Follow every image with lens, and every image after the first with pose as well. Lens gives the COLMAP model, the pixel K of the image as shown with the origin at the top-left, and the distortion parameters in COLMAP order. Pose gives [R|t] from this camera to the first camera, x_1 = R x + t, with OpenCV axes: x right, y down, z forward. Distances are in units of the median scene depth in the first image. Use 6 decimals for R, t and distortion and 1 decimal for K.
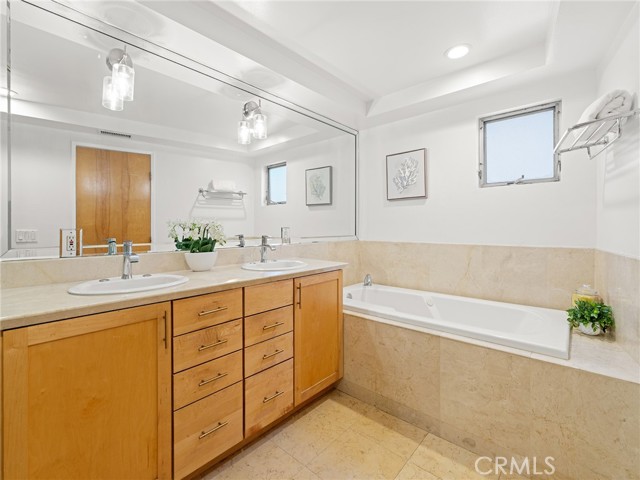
lens RADIAL K [[295.9, 0, 317.7], [0, 295.9, 225.0], [0, 0, 1]] dist [-0.005962, 0.000723]
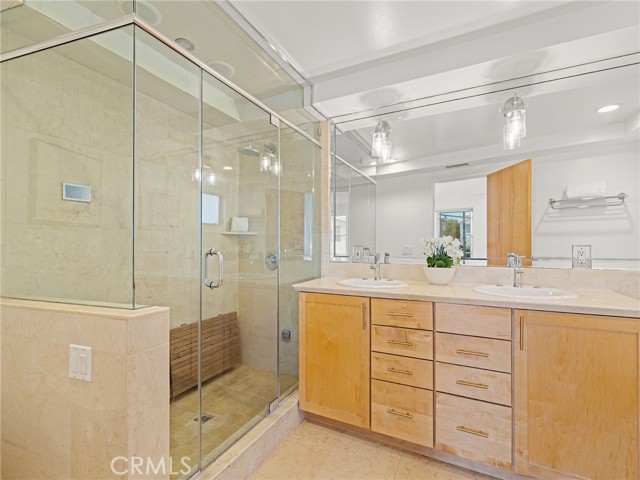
lens RADIAL K [[295.9, 0, 321.1], [0, 295.9, 239.0], [0, 0, 1]] dist [-0.005962, 0.000723]
pose [[0.255710, -0.019130, -0.966564, 0.647240], [0.008579, 0.999810, -0.017518, 0.002906], [0.966715, -0.003813, 0.255825, 0.343208]]
